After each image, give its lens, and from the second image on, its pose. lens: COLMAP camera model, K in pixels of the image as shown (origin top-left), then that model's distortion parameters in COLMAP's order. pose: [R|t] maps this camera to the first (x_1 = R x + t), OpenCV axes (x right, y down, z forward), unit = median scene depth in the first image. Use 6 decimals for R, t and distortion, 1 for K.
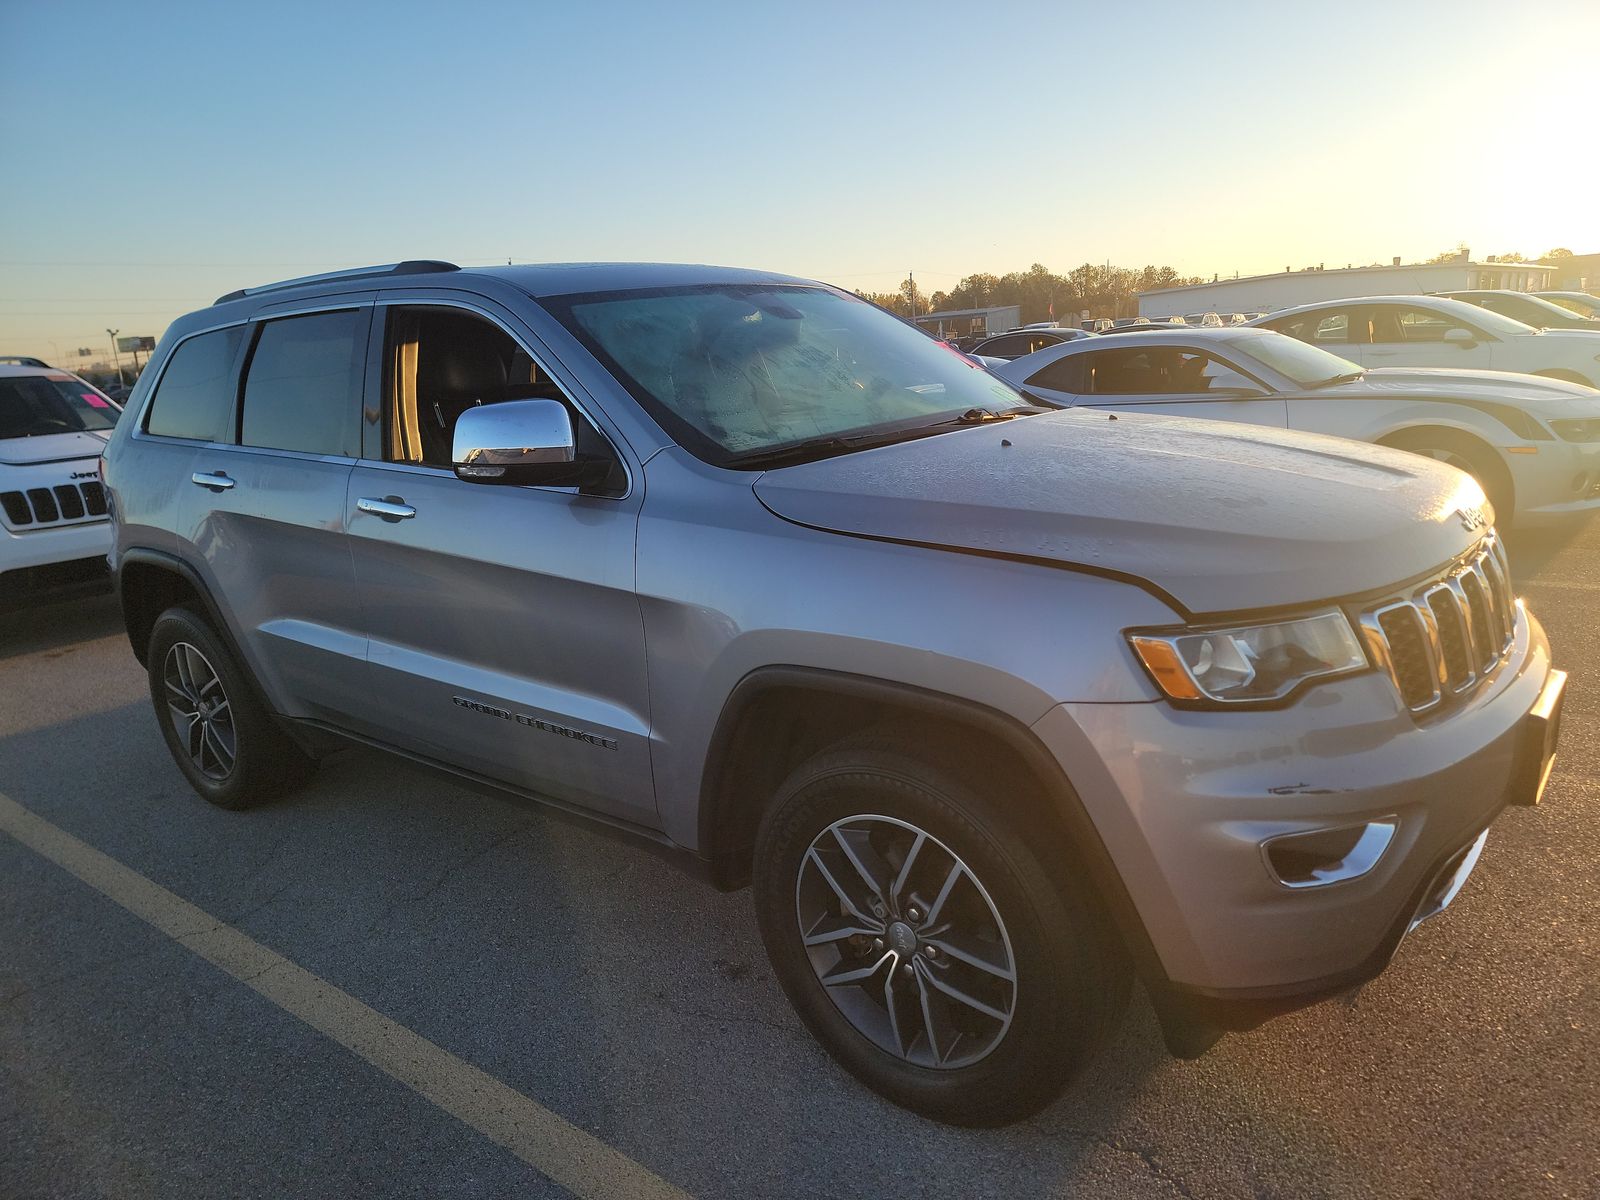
lens RADIAL K [[1113.3, 0, 800.5], [0, 1113.3, 620.9], [0, 0, 1]] dist [0.001015, 0.000561]
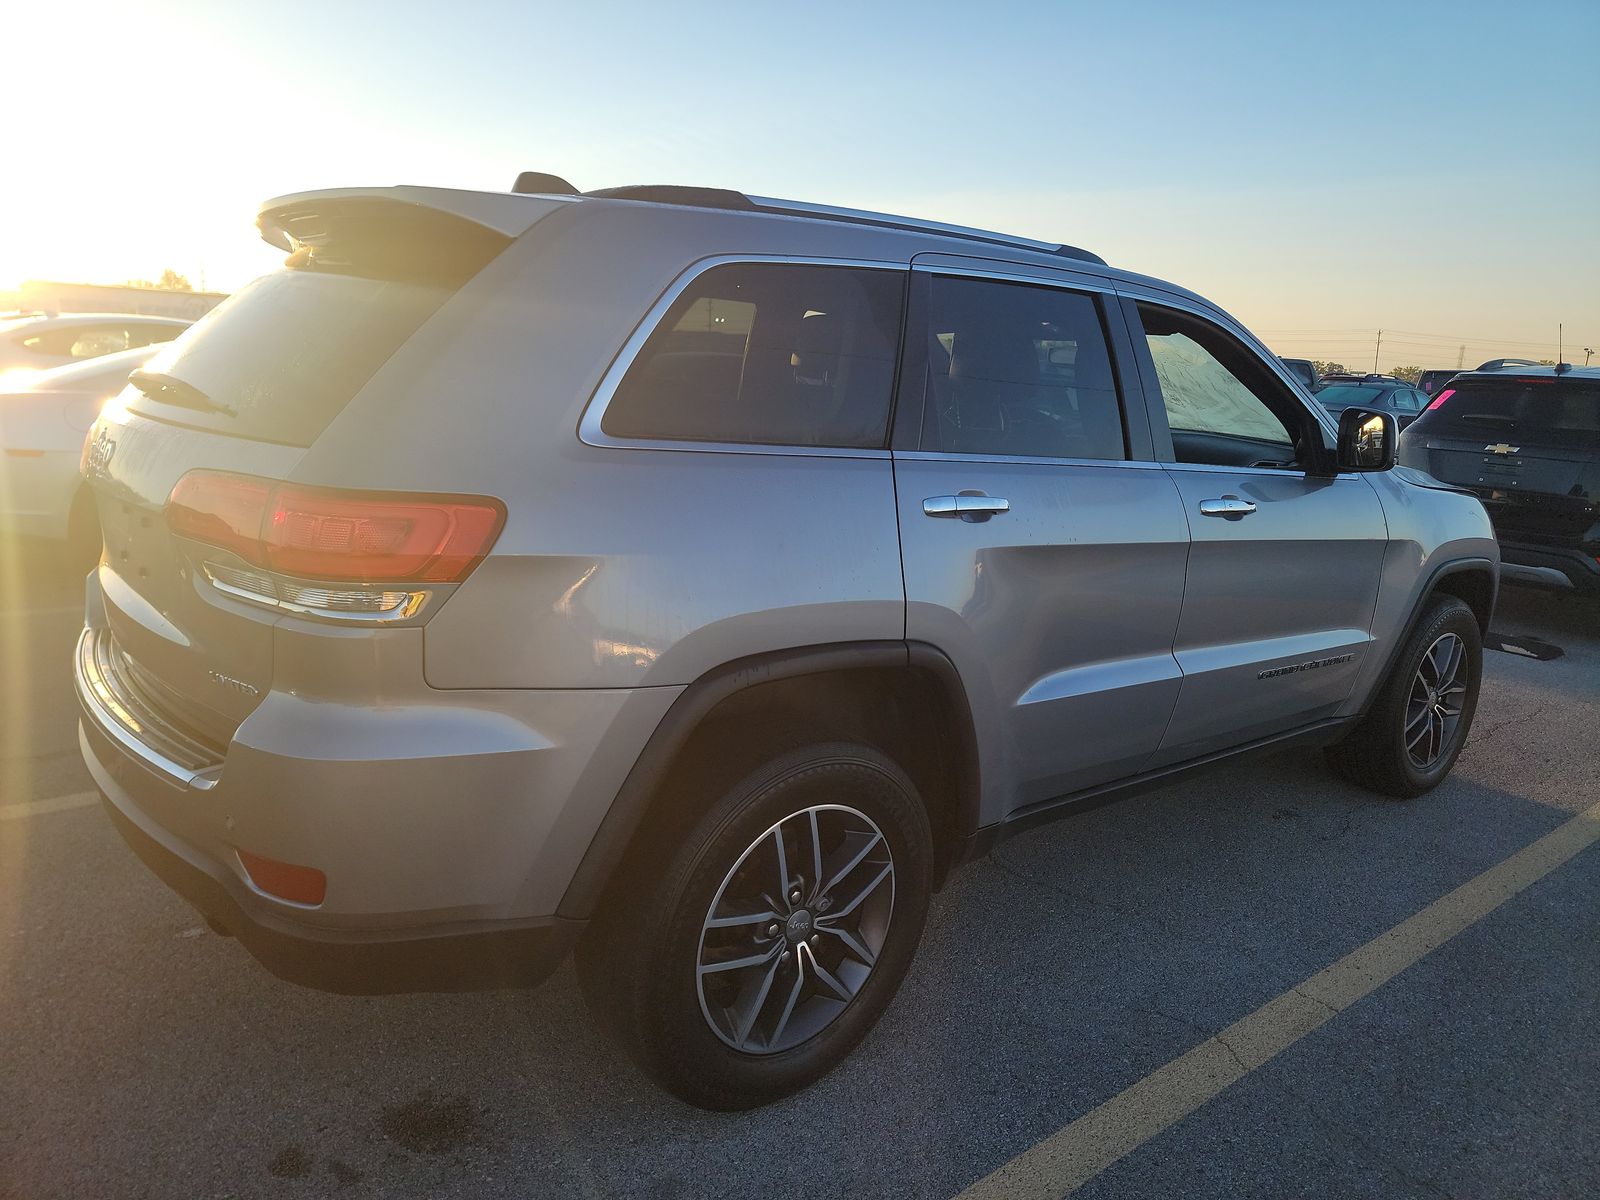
lens RADIAL K [[1148.0, 0, 800.0], [0, 1148.0, 600.0], [0, 0, 1]] dist [0.008725, 0.003968]
pose [[0.214619, -0.129080, 0.968131, -1.469677], [0.183543, 0.978899, 0.089827, -0.181371], [-0.959297, 0.158415, 0.233782, 1.138774]]
